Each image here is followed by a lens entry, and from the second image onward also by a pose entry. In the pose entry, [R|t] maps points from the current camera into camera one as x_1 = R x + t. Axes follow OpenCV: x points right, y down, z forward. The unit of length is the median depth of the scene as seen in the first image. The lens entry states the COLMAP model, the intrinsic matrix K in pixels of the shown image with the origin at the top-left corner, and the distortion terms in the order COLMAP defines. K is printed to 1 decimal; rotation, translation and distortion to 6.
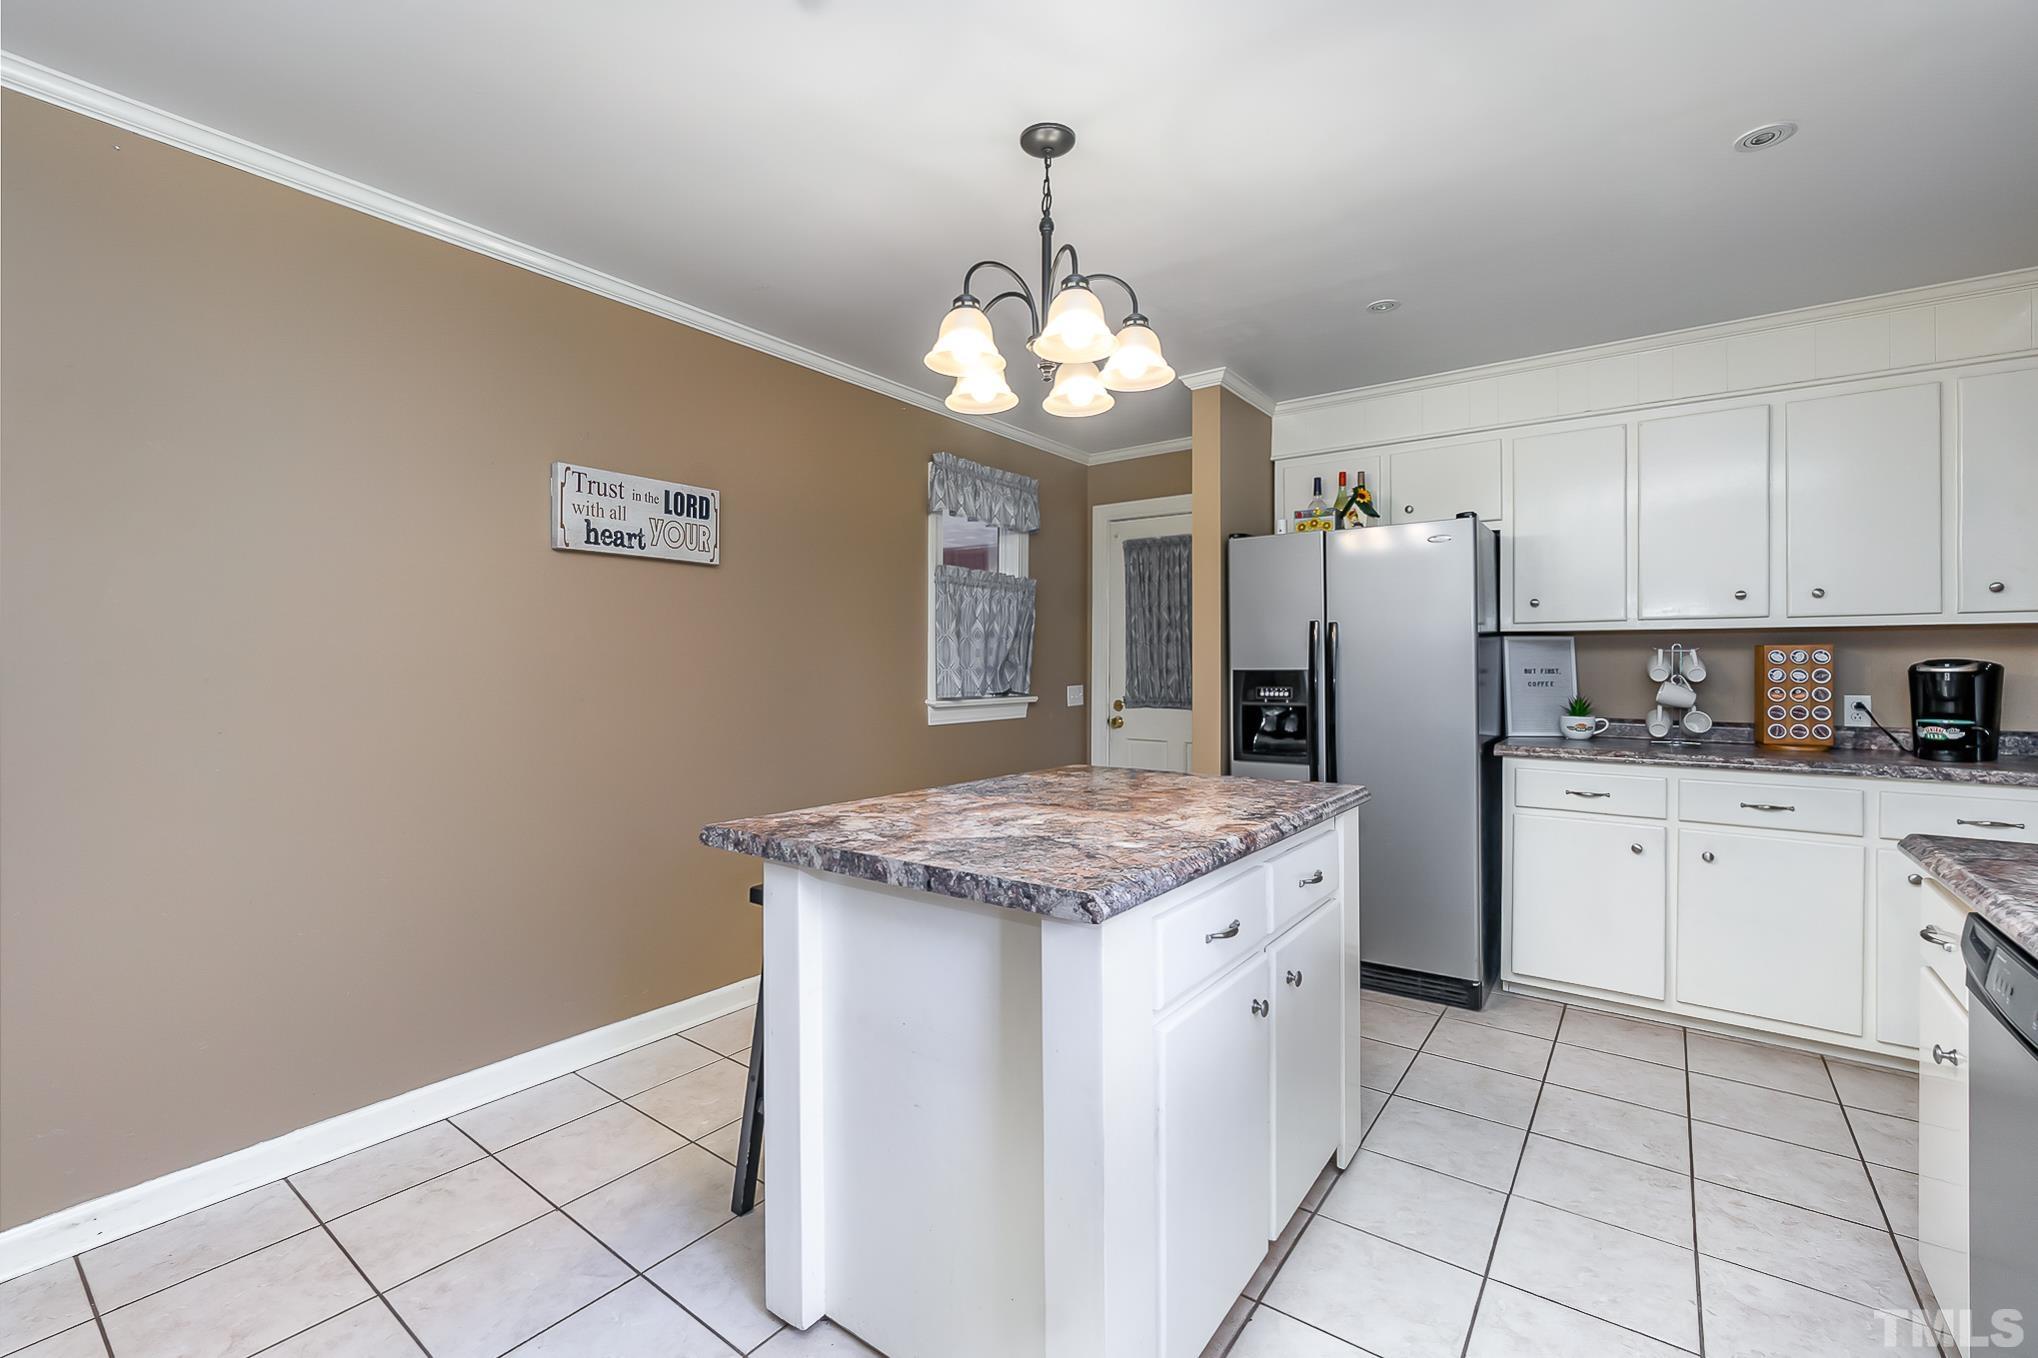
lens RADIAL K [[867.4, 0, 1009.4], [0, 867.4, 663.3], [0, 0, 1]] dist [-0.000382, -0.000081]
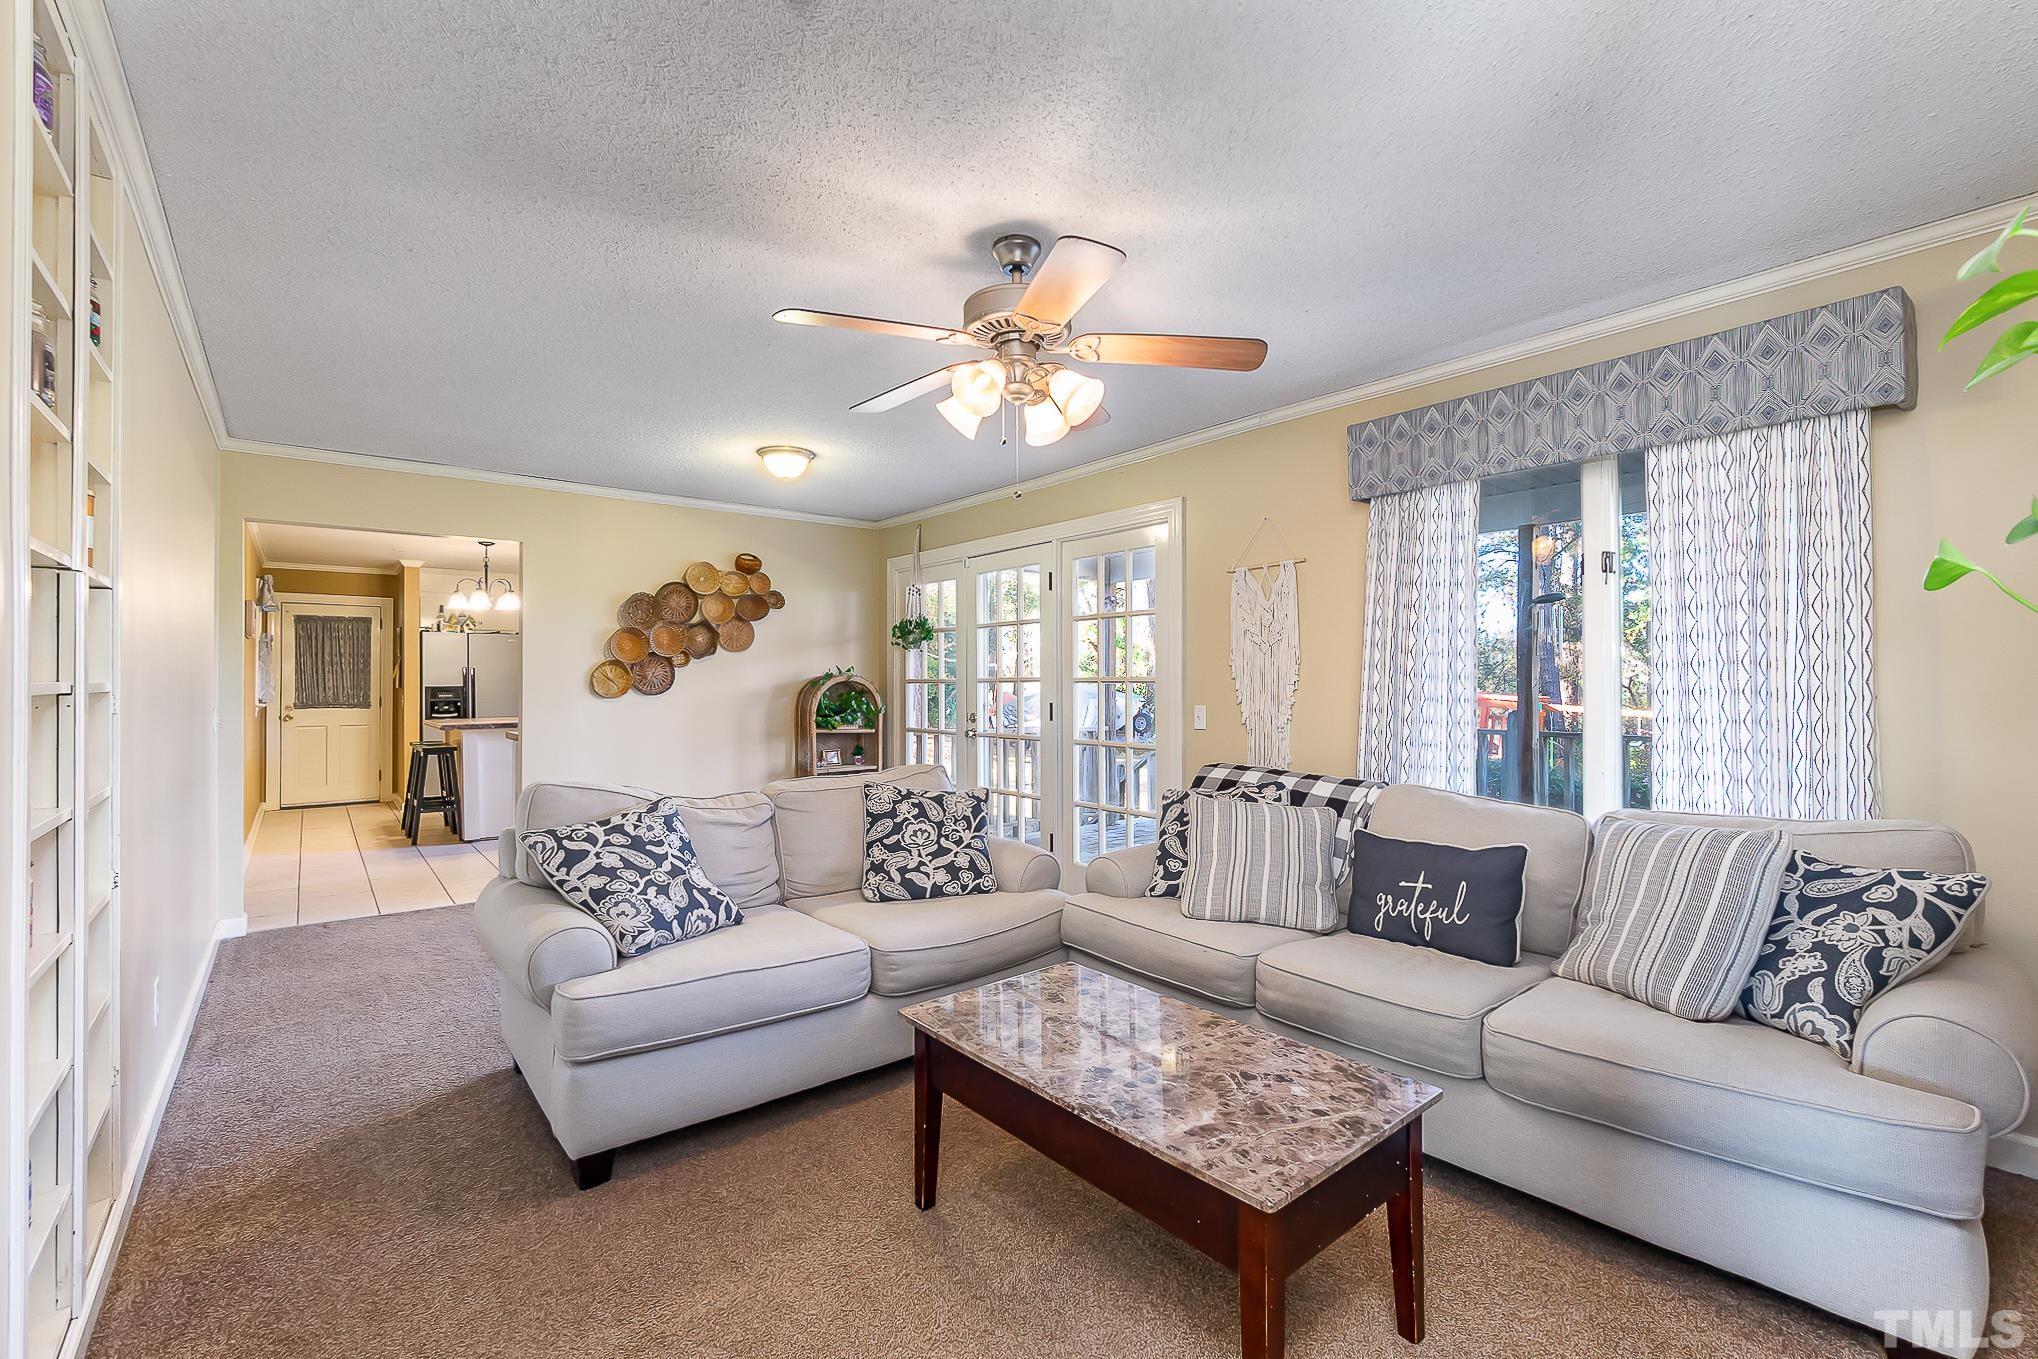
lens RADIAL K [[880.4, 0, 1022.0], [0, 880.4, 665.8], [0, 0, 1]] dist [-0.001062, -0.000540]
pose [[0.242152, 0.012449, 0.970158, -1.821500], [0.005022, 0.999888, -0.014084, -0.007546], [-0.970225, 0.008282, 0.242062, -1.275413]]
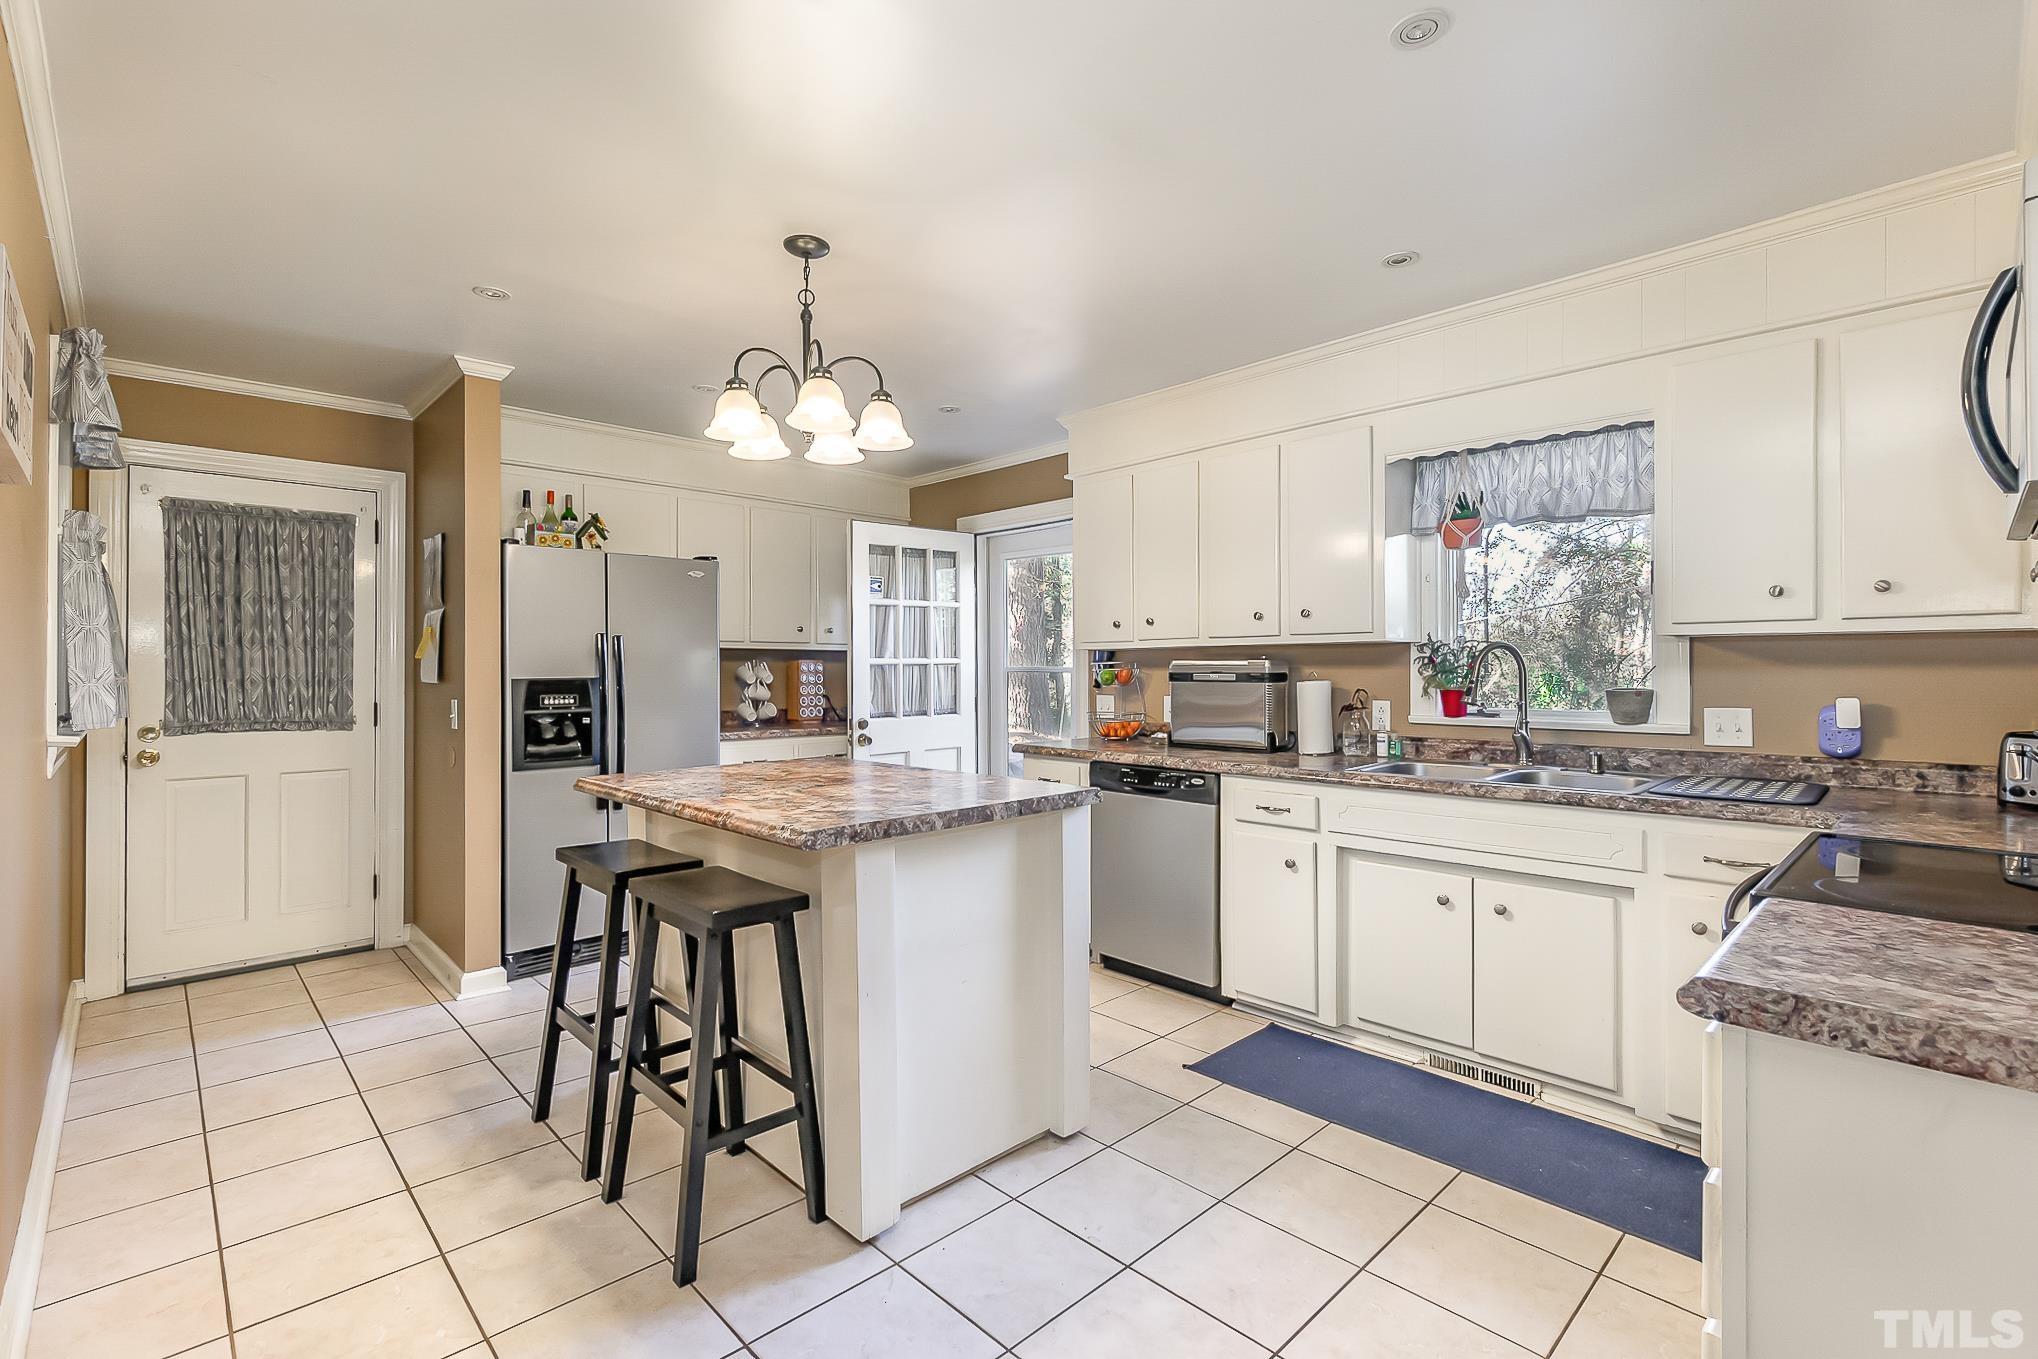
lens RADIAL K [[906.2, 0, 1021.8], [0, 906.2, 663.4], [0, 0, 1]] dist [-0.003505, -0.000520]
pose [[0.153790, 0.006523, 0.988082, -0.699081], [0.001734, 0.999975, -0.006872, -0.002043], [-0.988102, 0.002770, 0.153775, 0.299552]]
